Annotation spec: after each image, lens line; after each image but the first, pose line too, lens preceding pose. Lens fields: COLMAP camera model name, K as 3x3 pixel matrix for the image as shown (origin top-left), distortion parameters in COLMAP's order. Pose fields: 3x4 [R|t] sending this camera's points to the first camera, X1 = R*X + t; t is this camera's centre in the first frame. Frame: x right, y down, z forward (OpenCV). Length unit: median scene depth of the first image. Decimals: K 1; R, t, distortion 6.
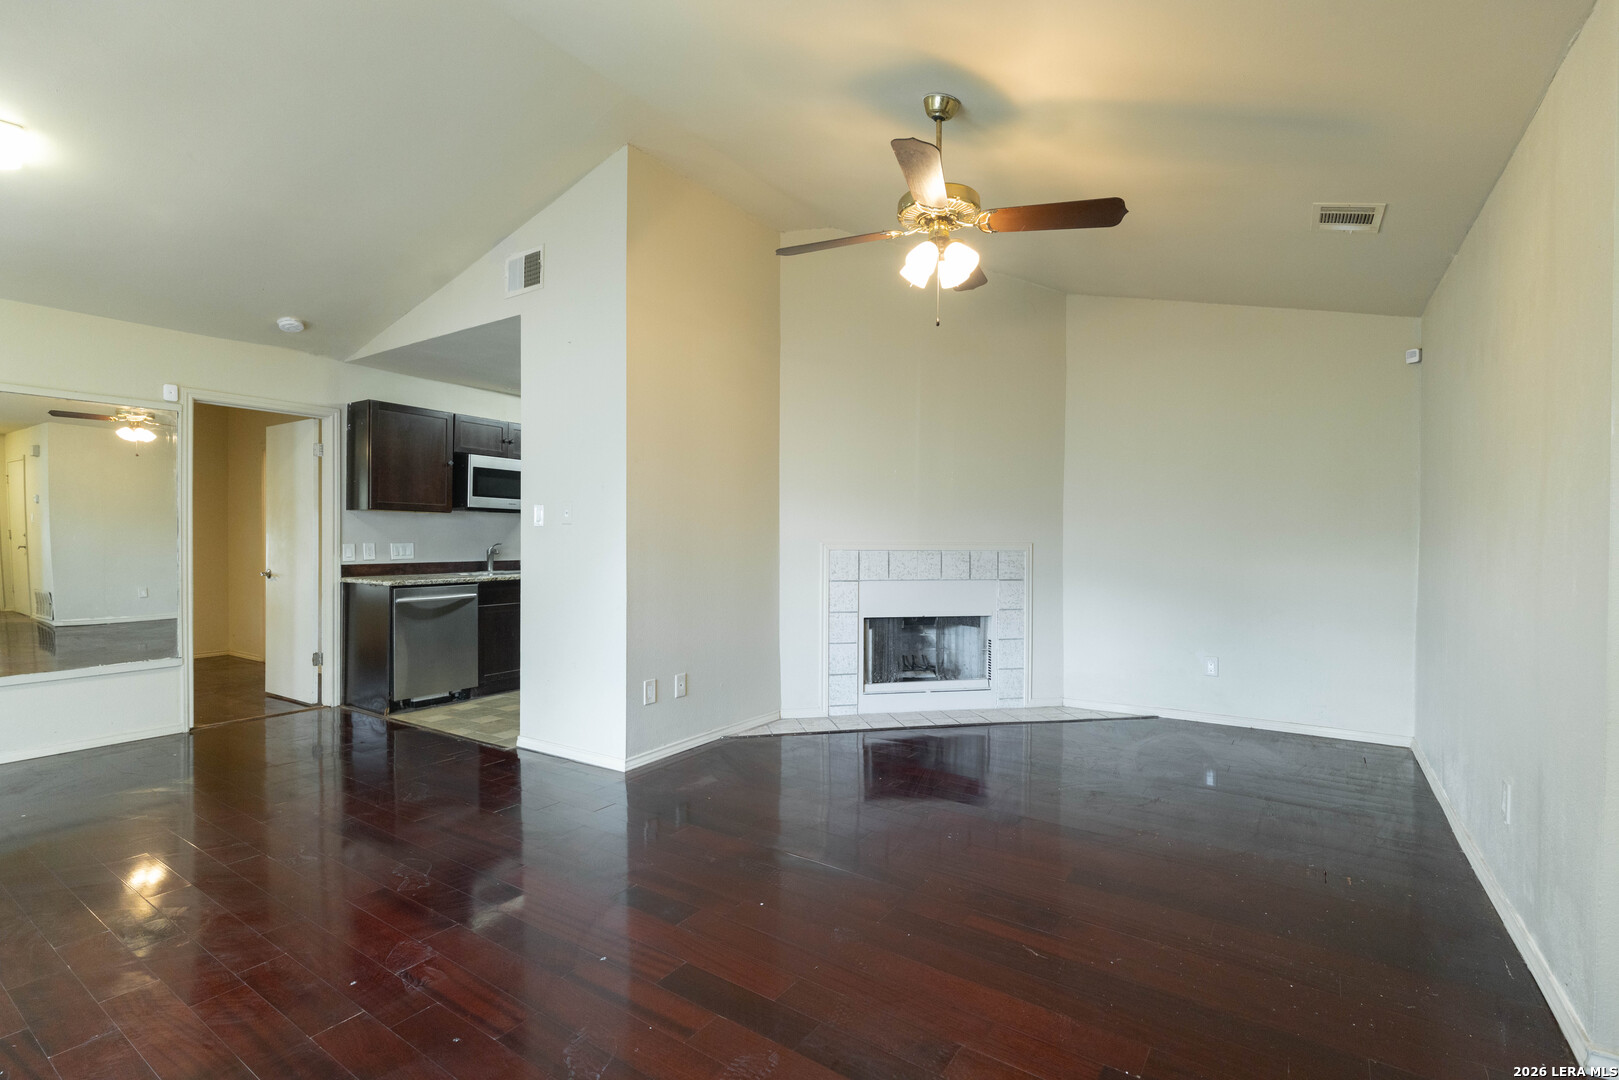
lens RADIAL K [[758.3, 0, 792.0], [0, 758.3, 544.2], [0, 0, 1]] dist [0.001572, 0.001827]
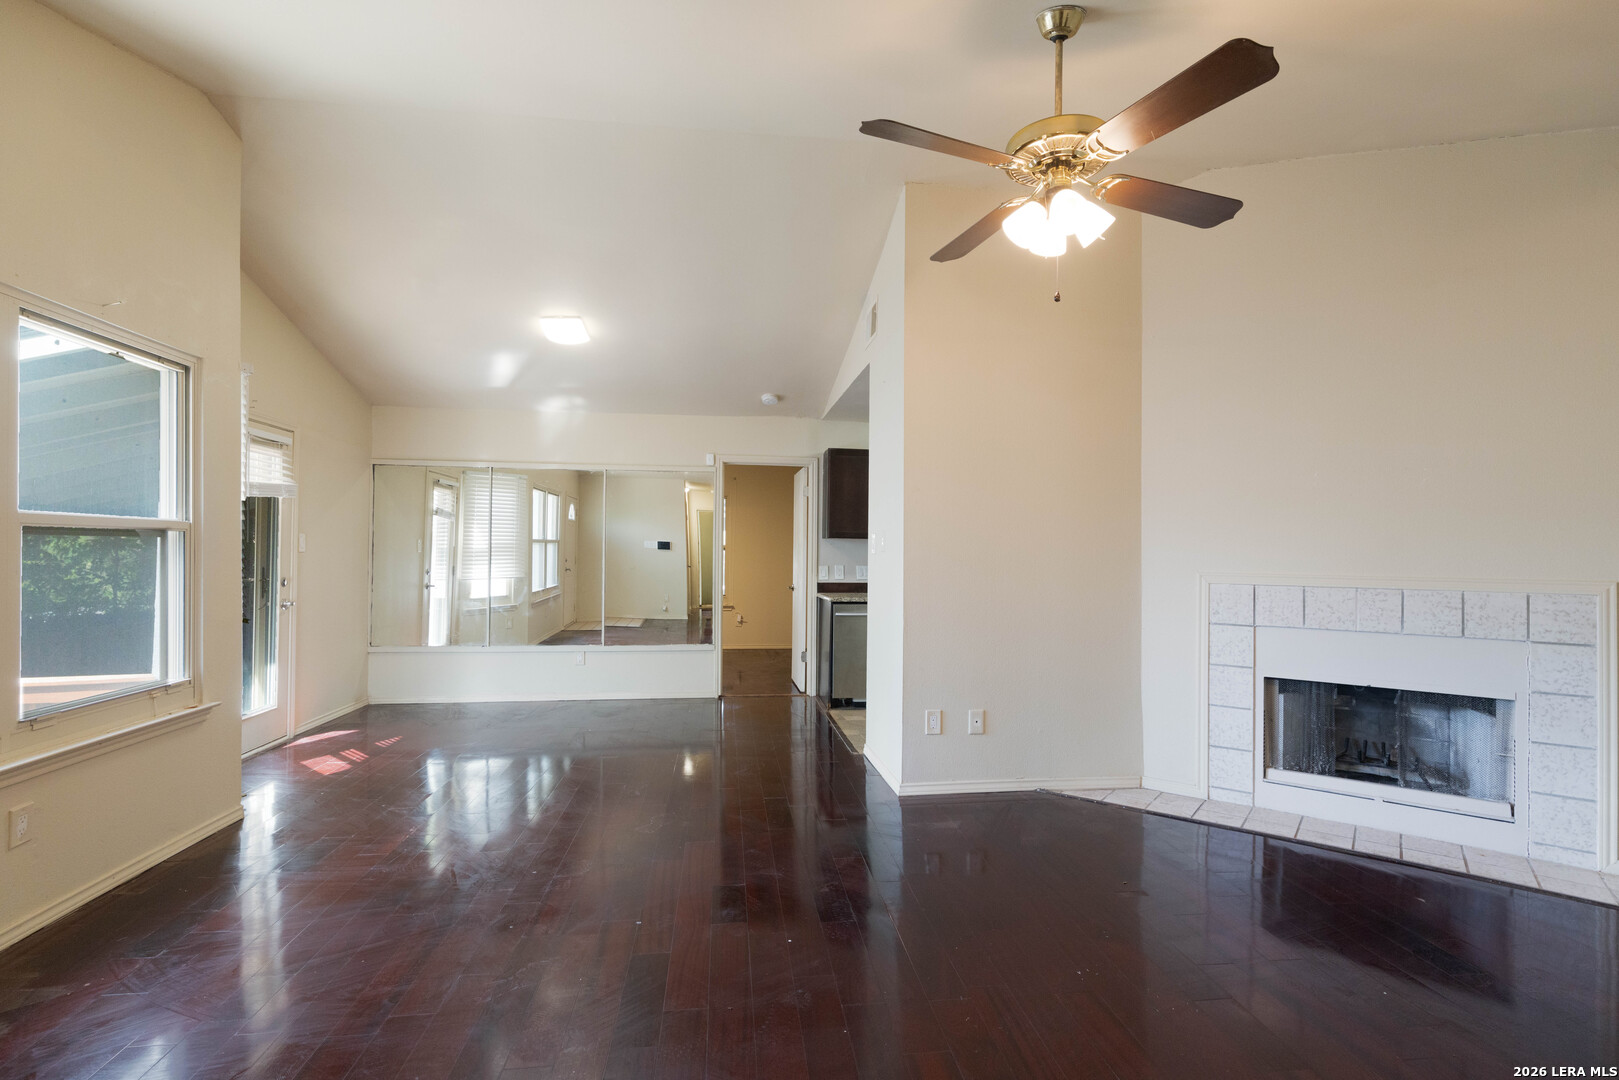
lens RADIAL K [[758.3, 0, 796.1], [0, 758.3, 542.4], [0, 0, 1]] dist [0.001572, 0.001827]
pose [[0.660965, -0.008969, -0.750363, 0.345059], [-0.013695, 0.999618, -0.024012, -0.009526], [0.750292, 0.026147, 0.660590, 0.167479]]
